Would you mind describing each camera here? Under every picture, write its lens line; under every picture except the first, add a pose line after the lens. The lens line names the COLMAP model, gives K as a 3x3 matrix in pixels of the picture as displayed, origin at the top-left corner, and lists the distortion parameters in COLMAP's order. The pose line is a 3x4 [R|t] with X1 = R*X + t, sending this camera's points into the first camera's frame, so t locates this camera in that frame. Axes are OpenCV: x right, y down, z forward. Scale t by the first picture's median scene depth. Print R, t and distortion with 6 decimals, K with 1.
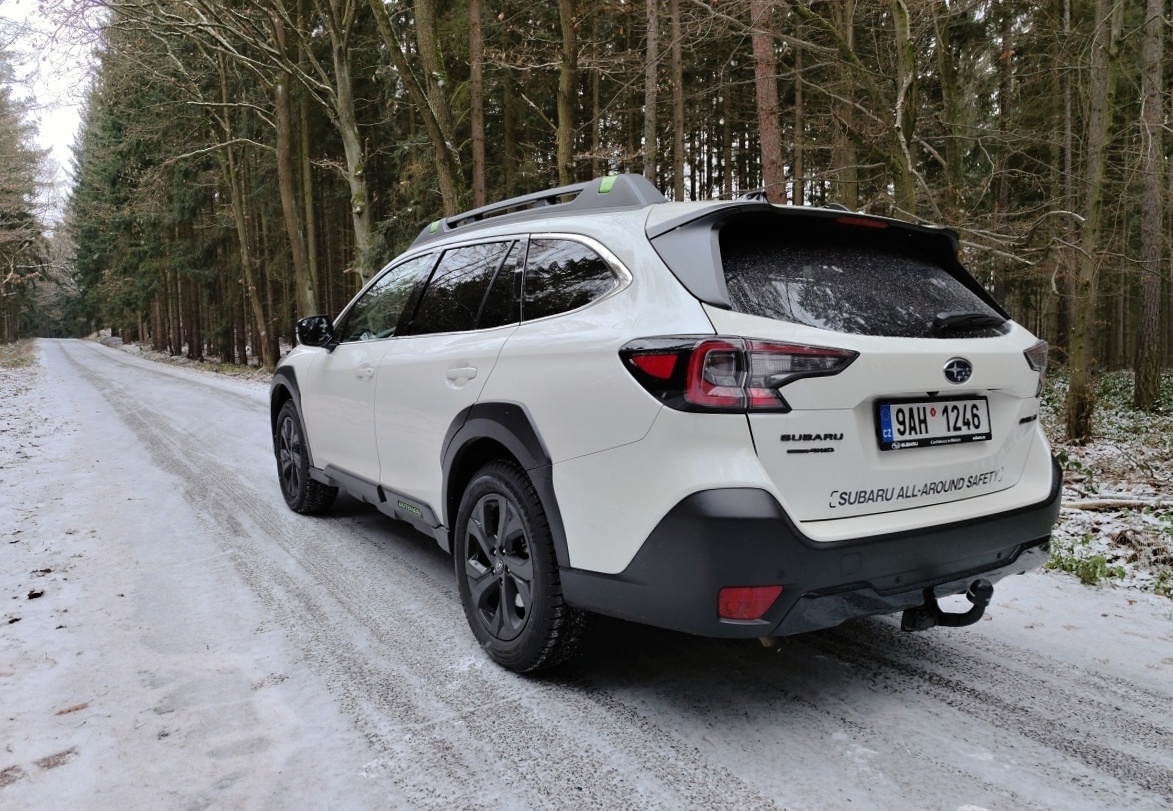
lens RADIAL K [[799.8, 0, 618.5], [0, 799.8, 401.6], [0, 0, 1]] dist [0.016932, -0.004108]
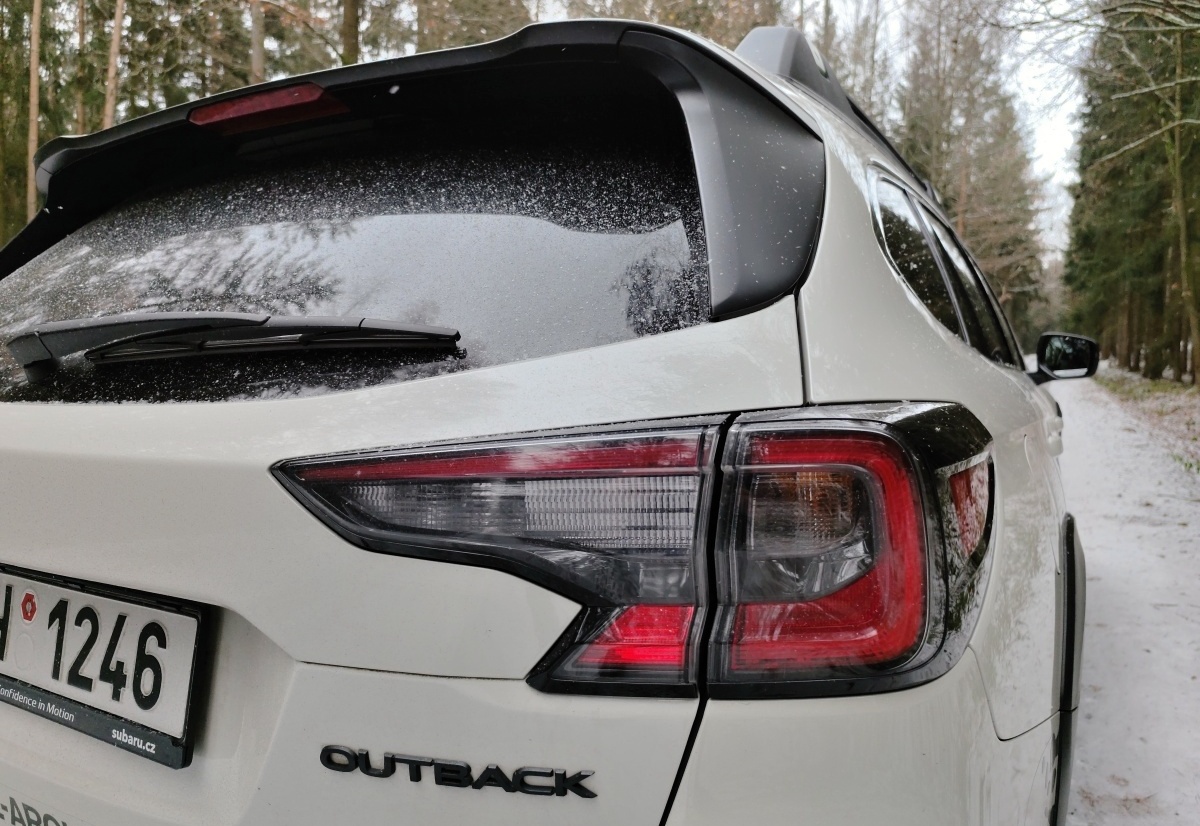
lens RADIAL K [[818.3, 0, 632.7], [0, 818.3, 409.0], [0, 0, 1]] dist [0.016932, -0.004108]
pose [[0.447688, 0.048577, -0.892869, 0.692182], [-0.057176, 0.998035, 0.025631, -0.082122], [0.892360, 0.039576, 0.449586, 0.889532]]
